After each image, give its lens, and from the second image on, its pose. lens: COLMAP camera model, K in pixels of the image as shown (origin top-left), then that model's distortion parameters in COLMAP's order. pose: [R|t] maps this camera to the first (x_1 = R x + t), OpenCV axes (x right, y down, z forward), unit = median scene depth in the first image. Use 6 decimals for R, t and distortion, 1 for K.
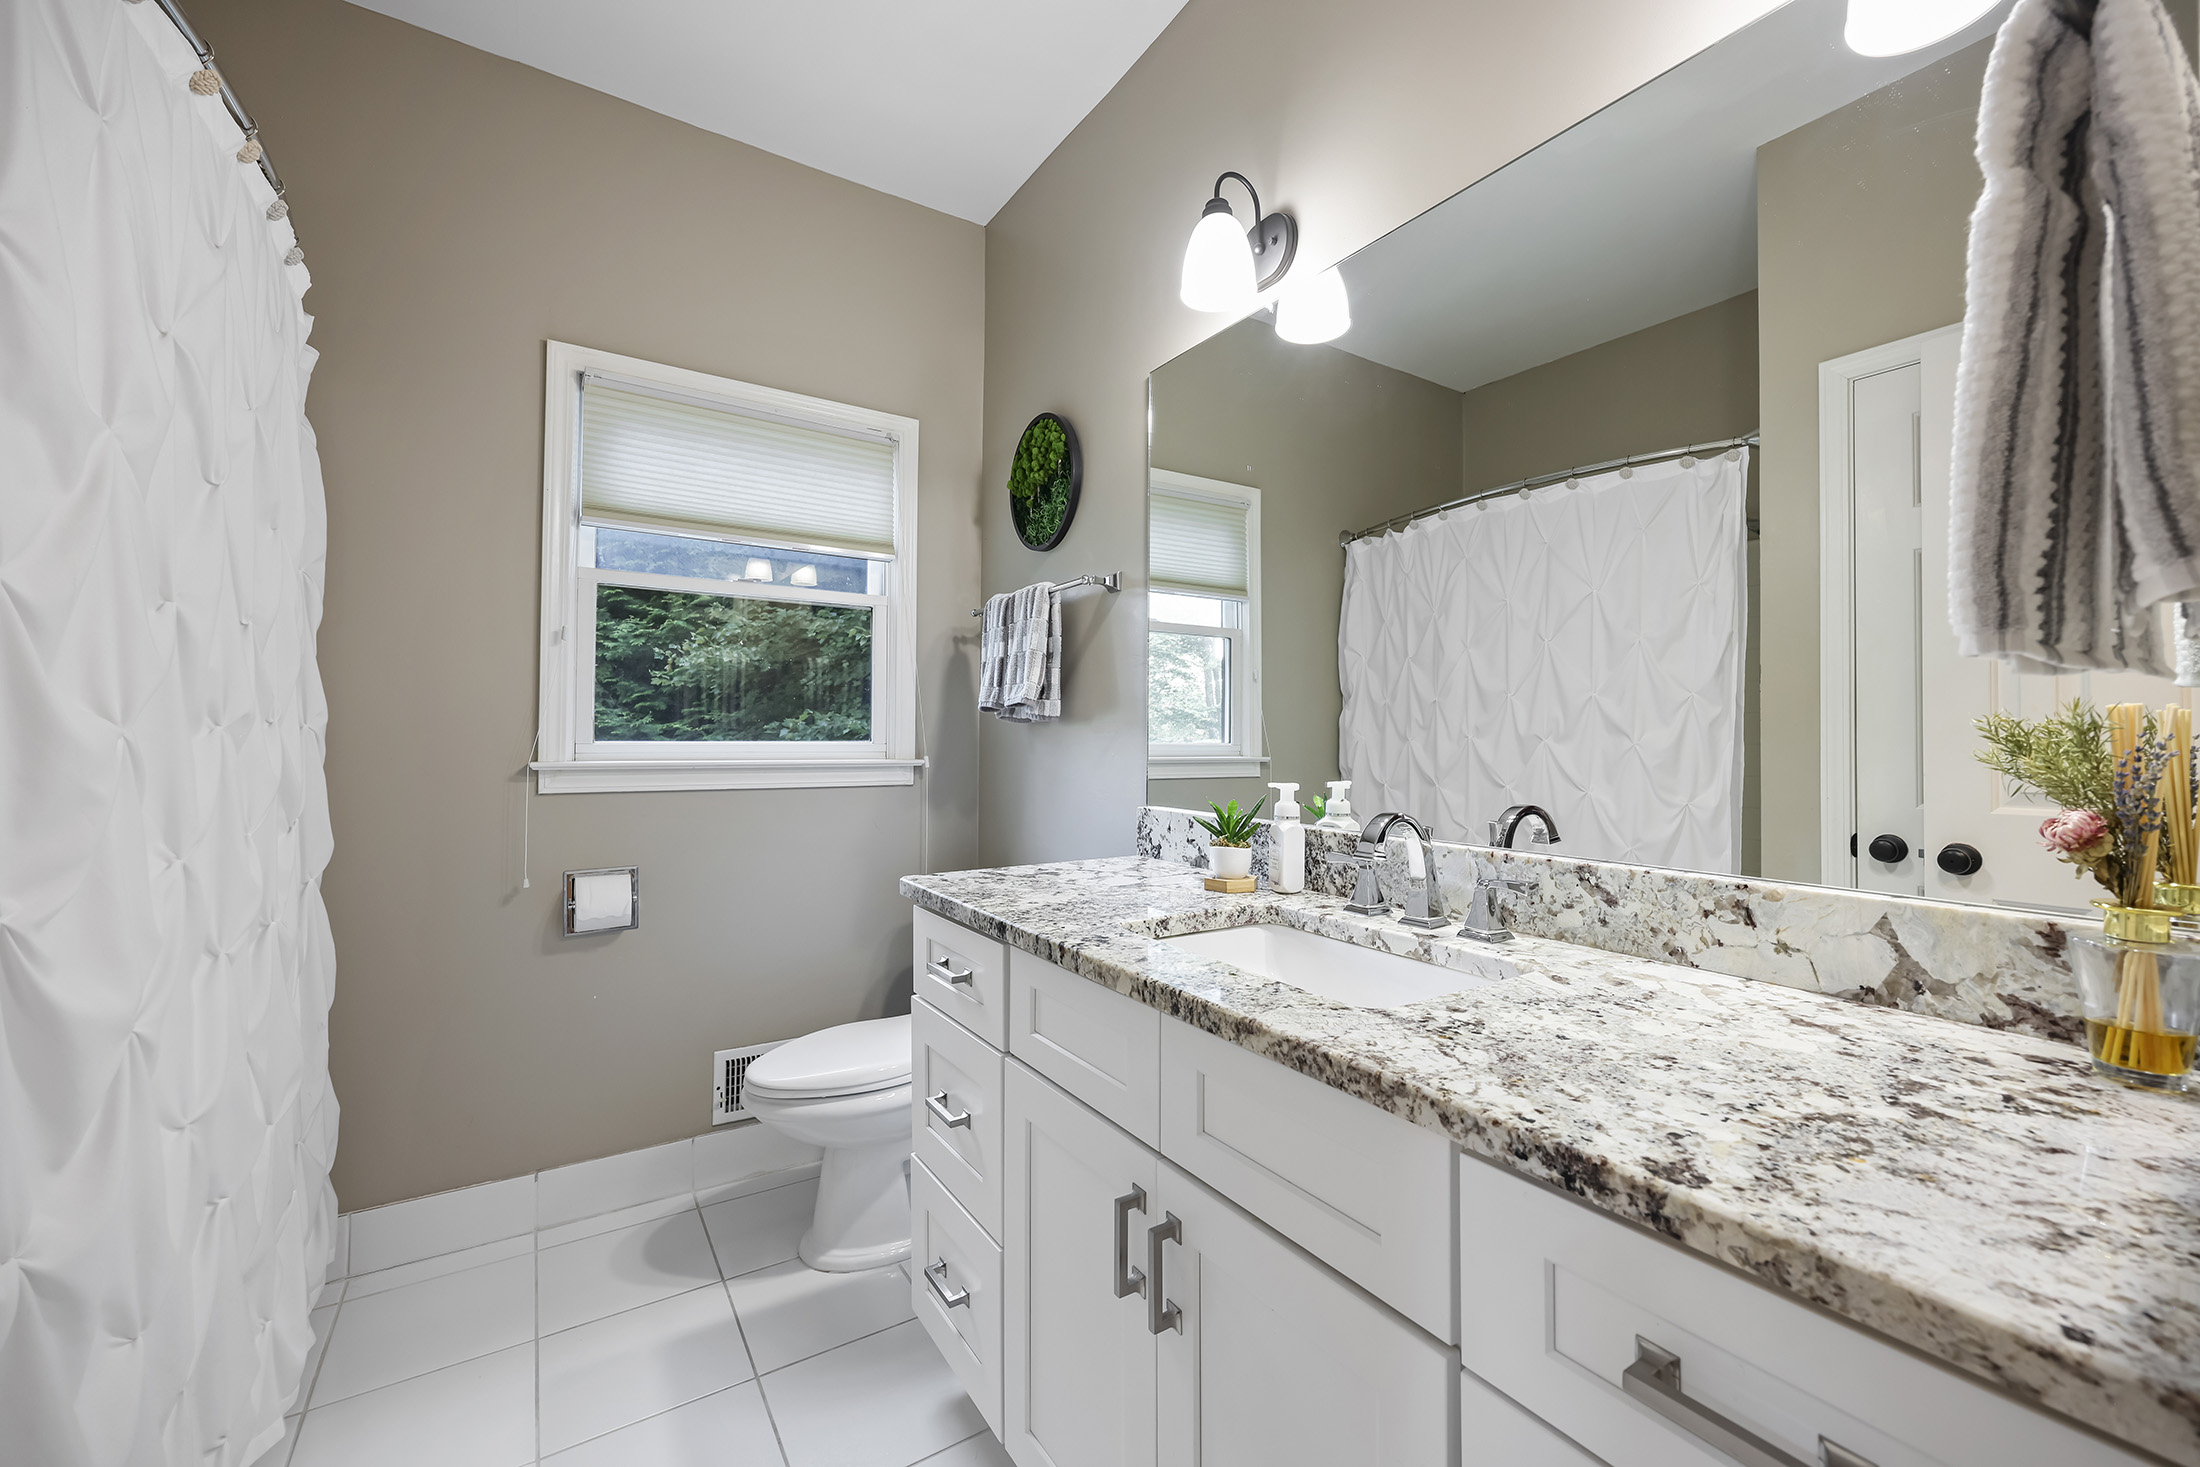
lens RADIAL K [[878.0, 0, 1098.9], [0, 878.0, 730.5], [0, 0, 1]] dist [-0.003011, -0.000215]
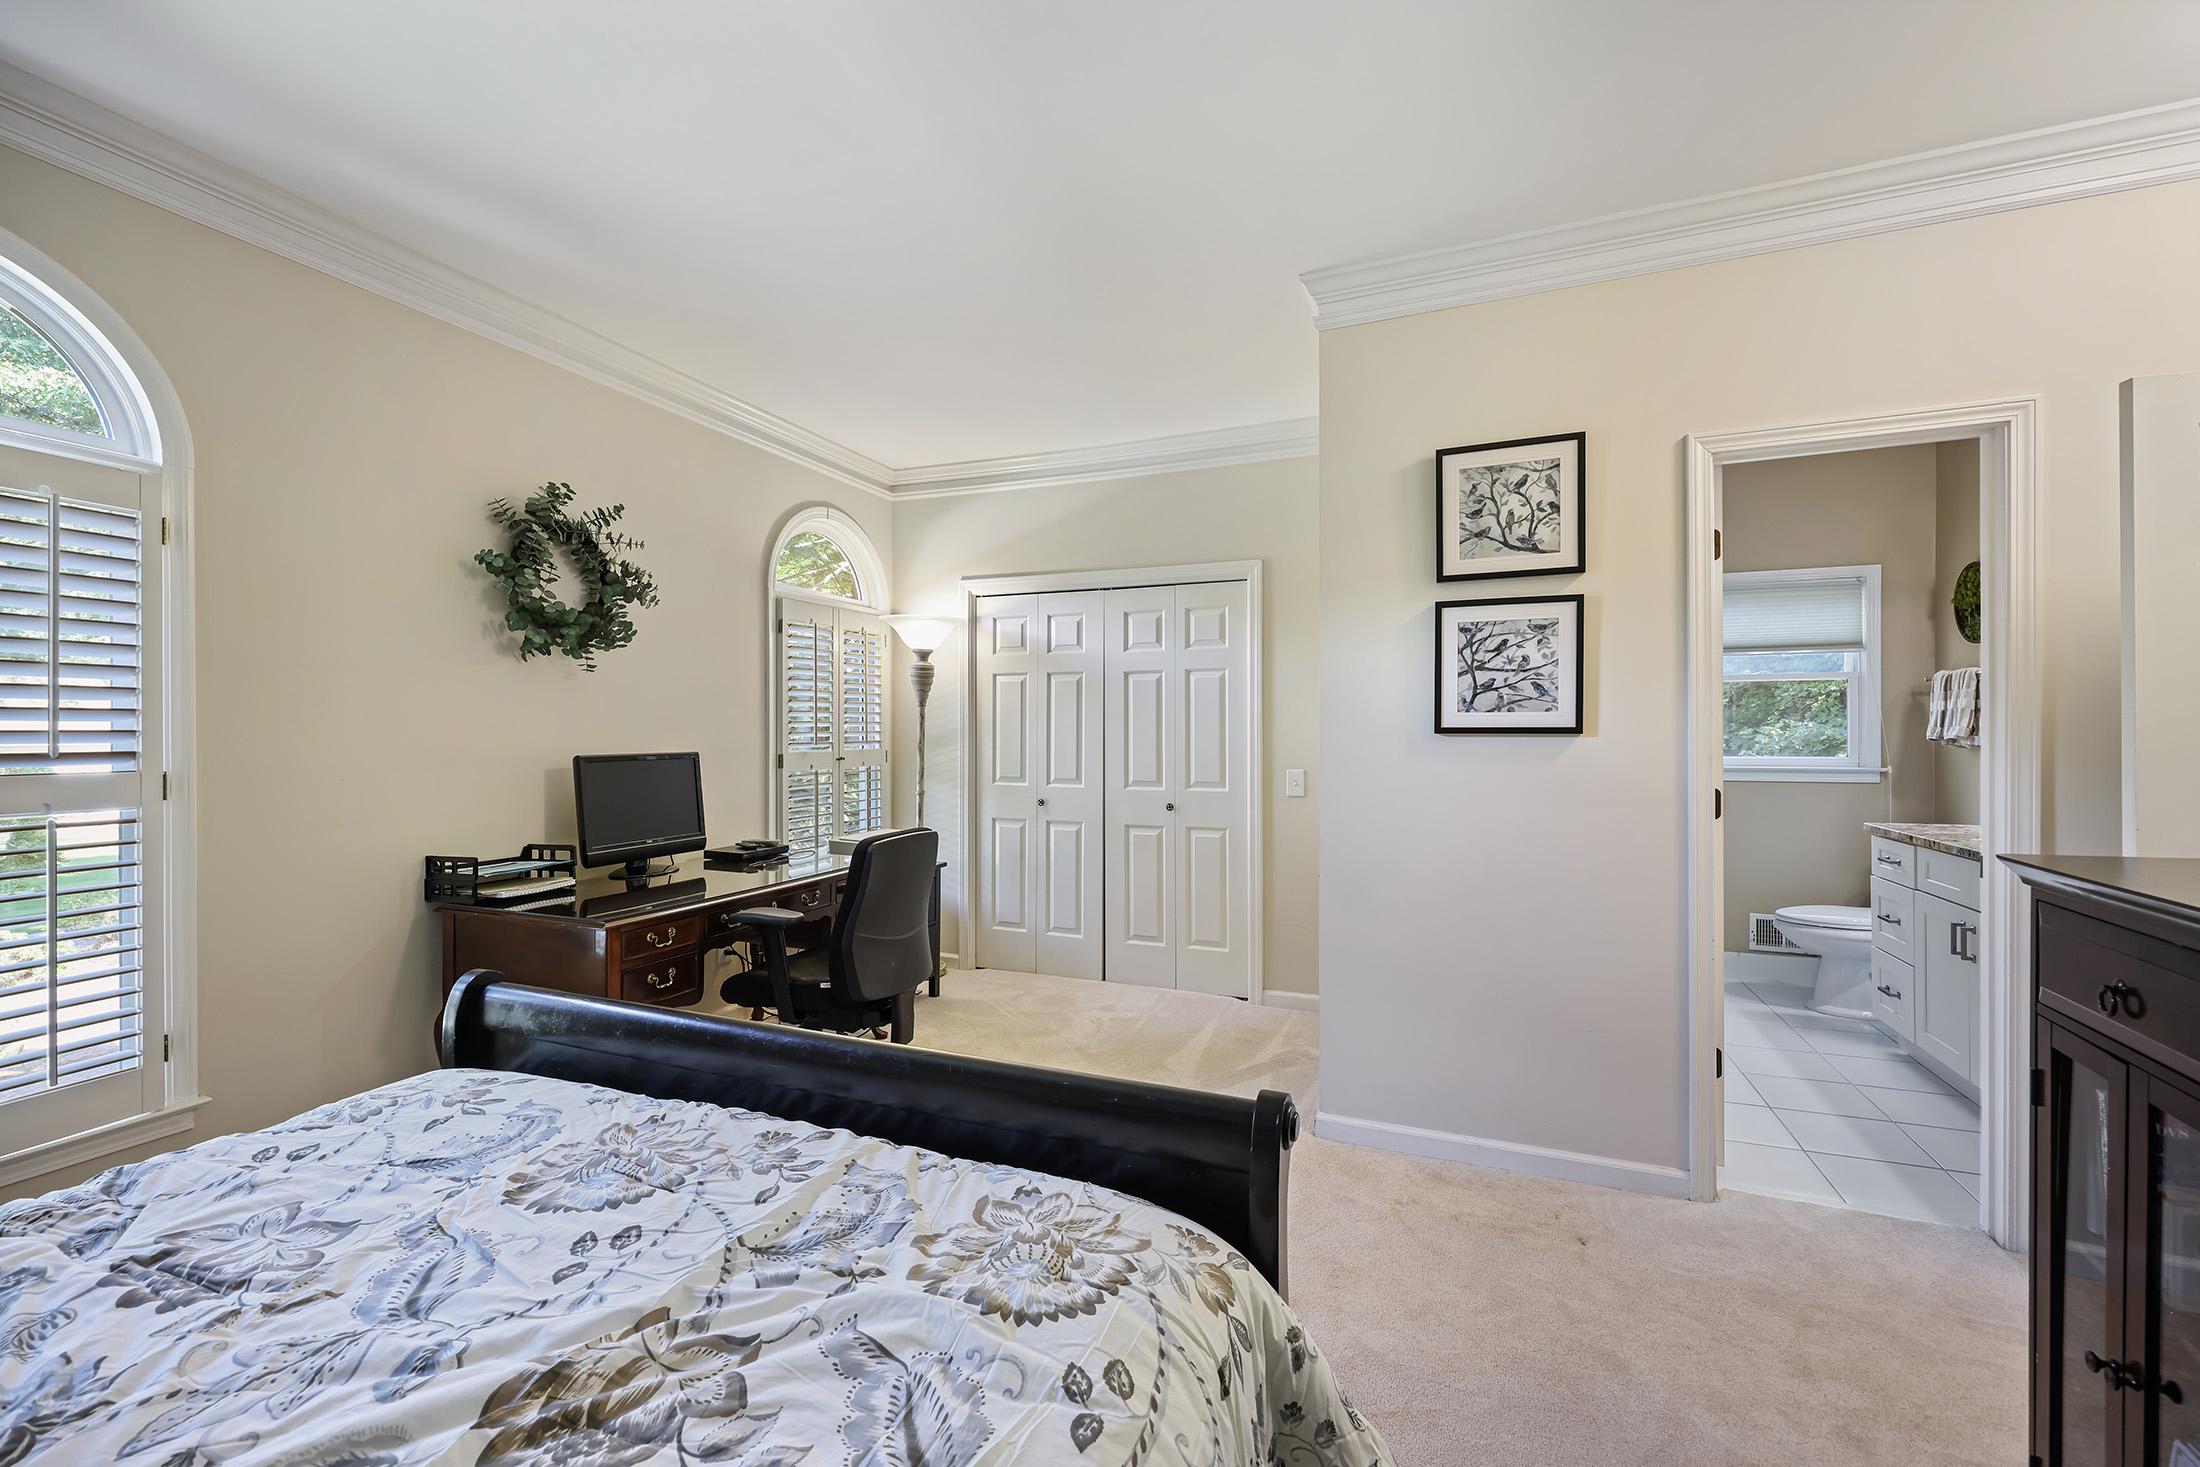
lens RADIAL K [[878.0, 0, 1102.2], [0, 878.0, 726.2], [0, 0, 1]] dist [-0.003011, -0.000215]
pose [[0.567830, -0.010700, -0.823076, 0.360445], [0.012103, 0.999916, -0.004649, -0.063524], [0.823057, -0.007322, 0.567912, -1.307927]]
